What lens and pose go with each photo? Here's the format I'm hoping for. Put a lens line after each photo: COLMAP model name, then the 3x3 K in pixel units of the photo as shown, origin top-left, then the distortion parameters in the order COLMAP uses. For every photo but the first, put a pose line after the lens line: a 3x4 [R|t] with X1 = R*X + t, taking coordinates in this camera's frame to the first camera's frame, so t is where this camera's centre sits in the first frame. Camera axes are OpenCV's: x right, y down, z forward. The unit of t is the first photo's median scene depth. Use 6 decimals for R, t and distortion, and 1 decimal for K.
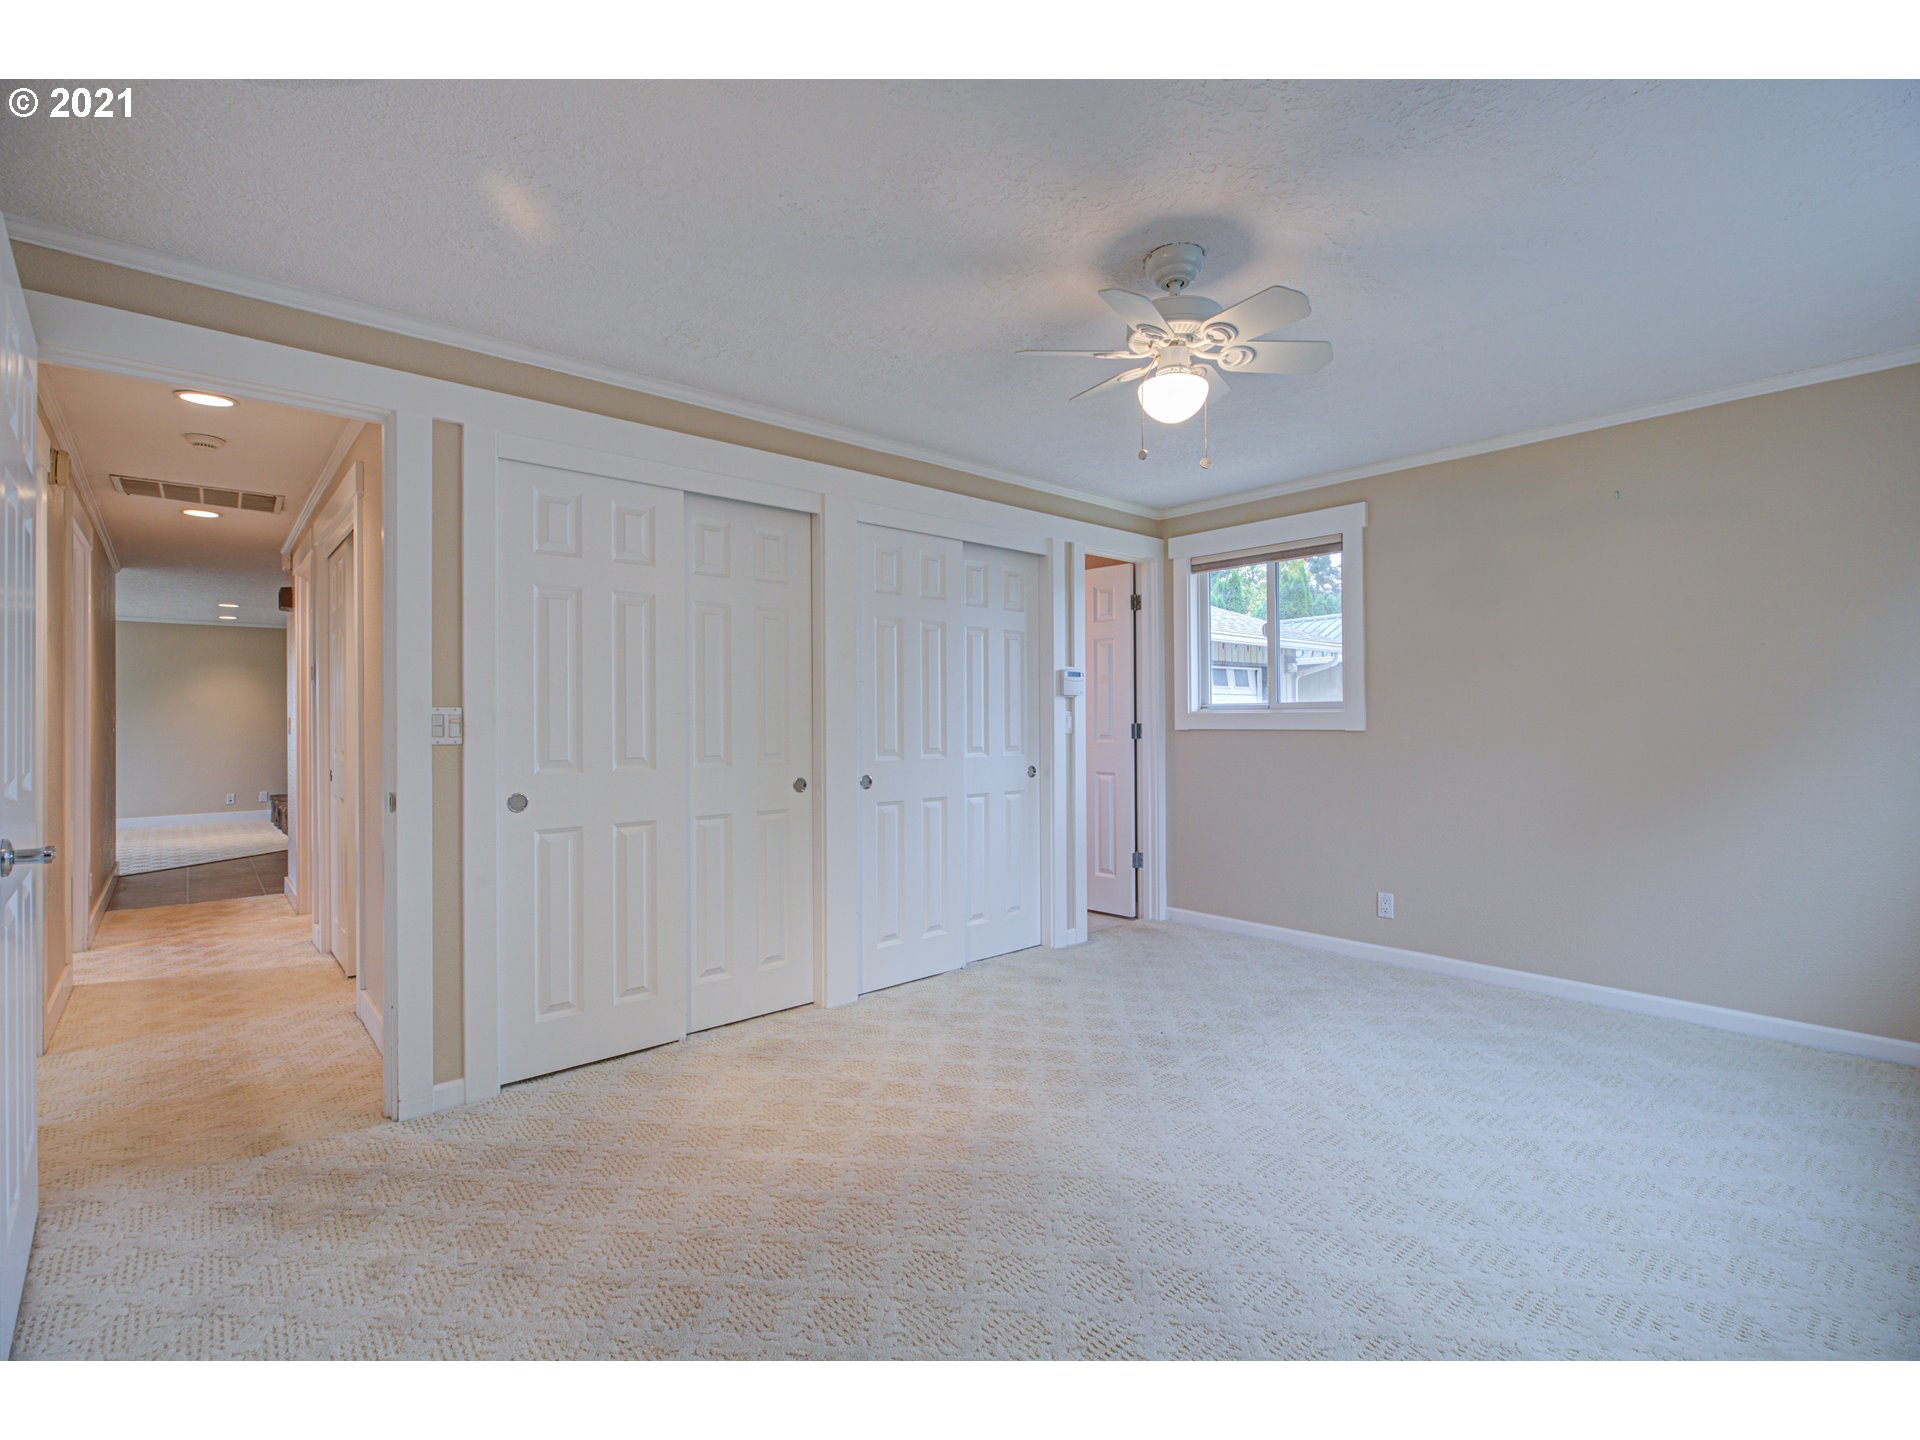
lens RADIAL K [[880.1, 0, 963.3], [0, 880.1, 714.7], [0, 0, 1]] dist [-0.005822, -0.000424]
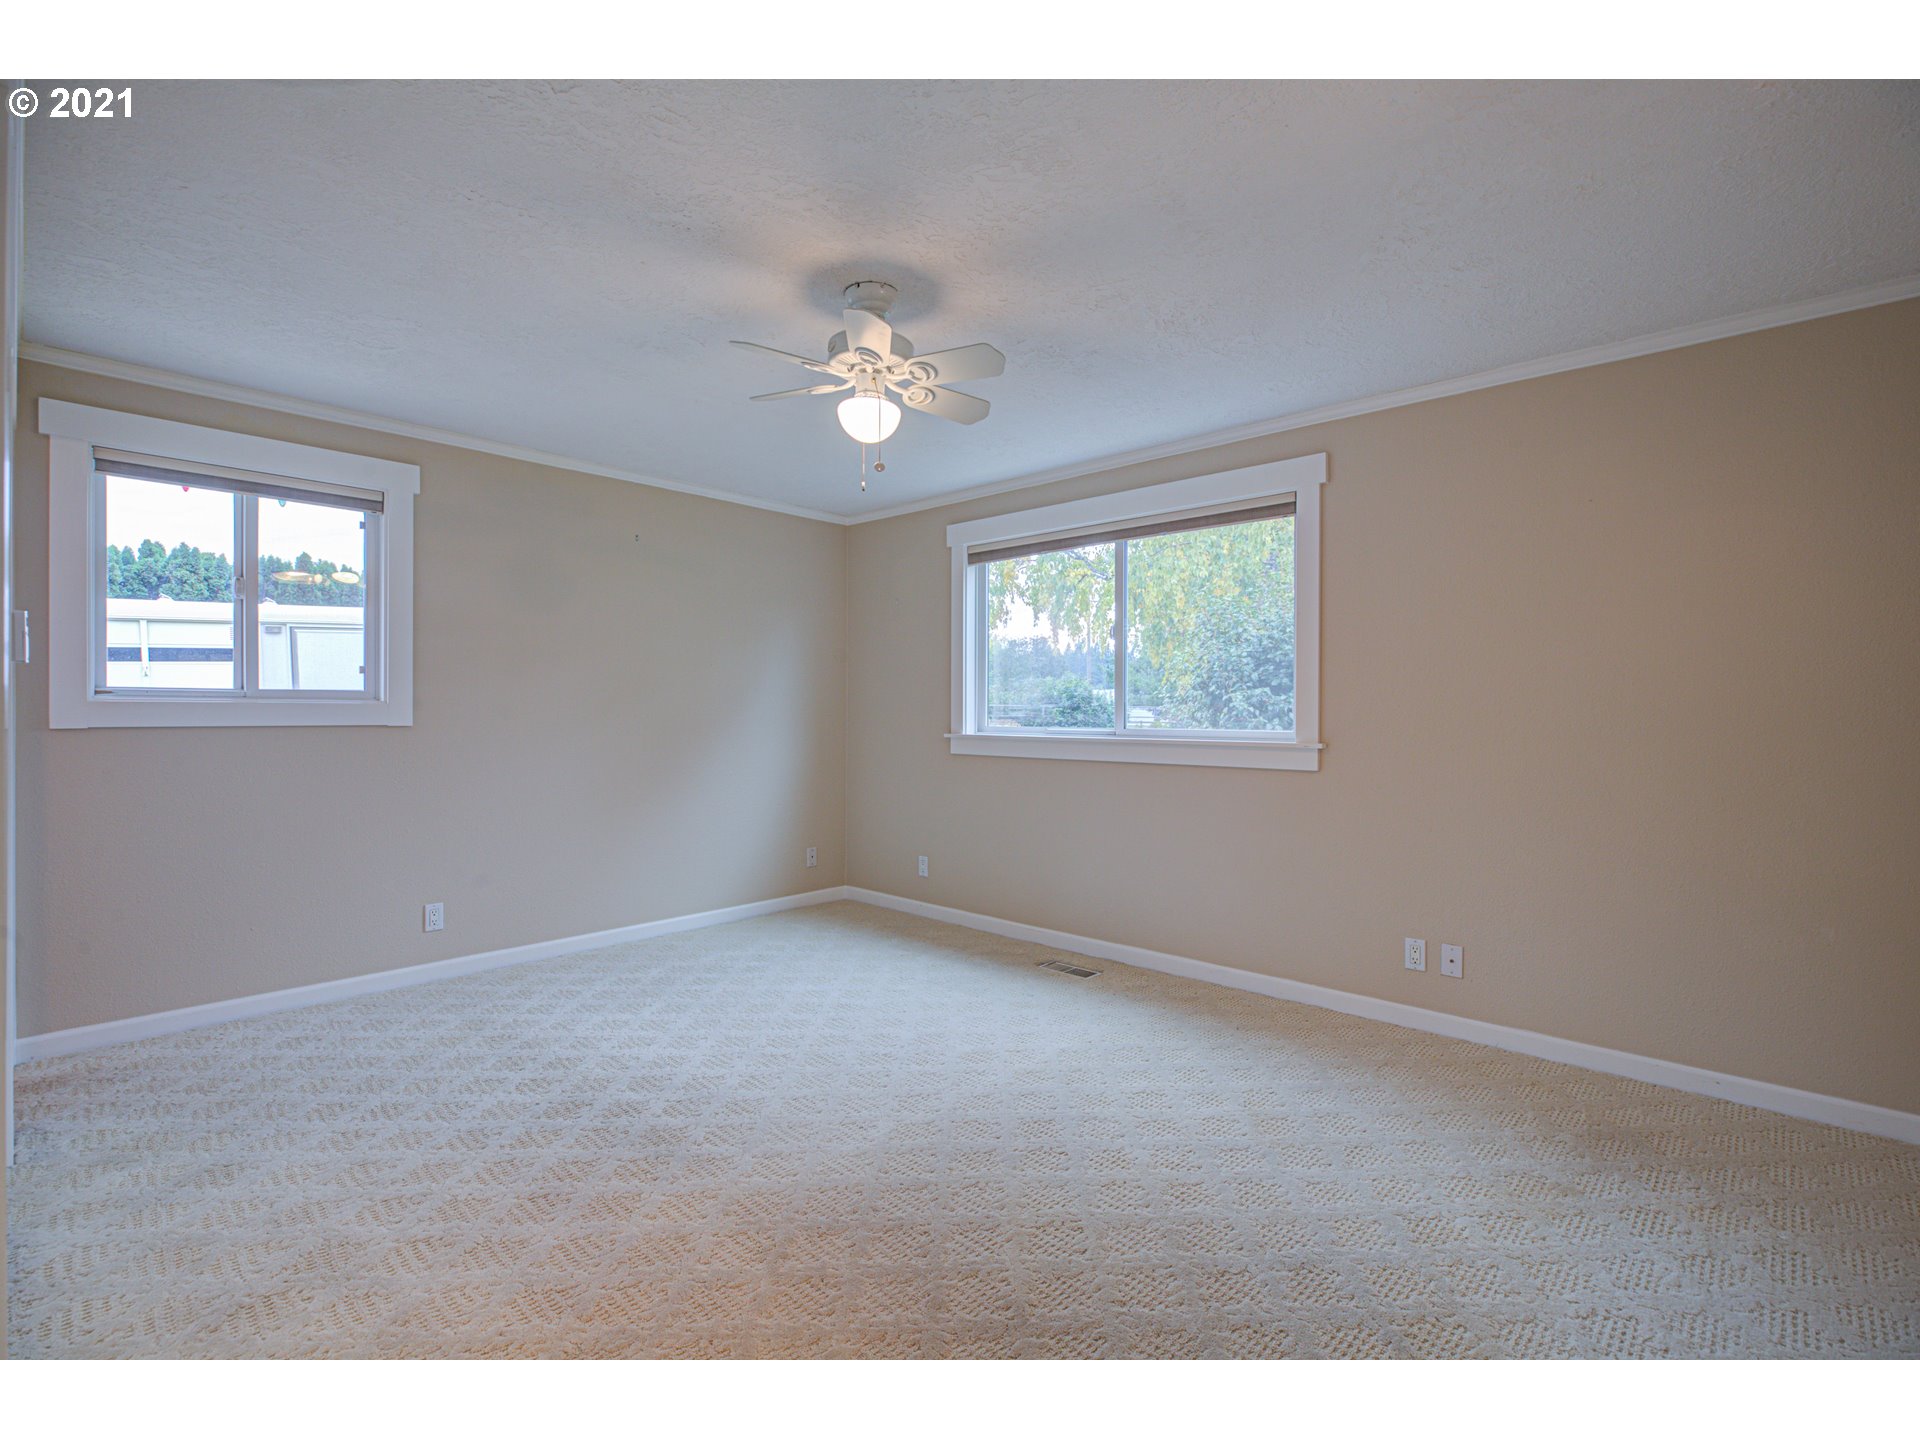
lens RADIAL K [[880.1, 0, 963.3], [0, 880.1, 714.7], [0, 0, 1]] dist [-0.005822, -0.000424]
pose [[-0.101514, 0.001525, 0.994833, -0.587251], [-0.007792, 0.999967, -0.002328, 0.006868], [-0.994804, -0.007988, -0.101499, 0.676155]]
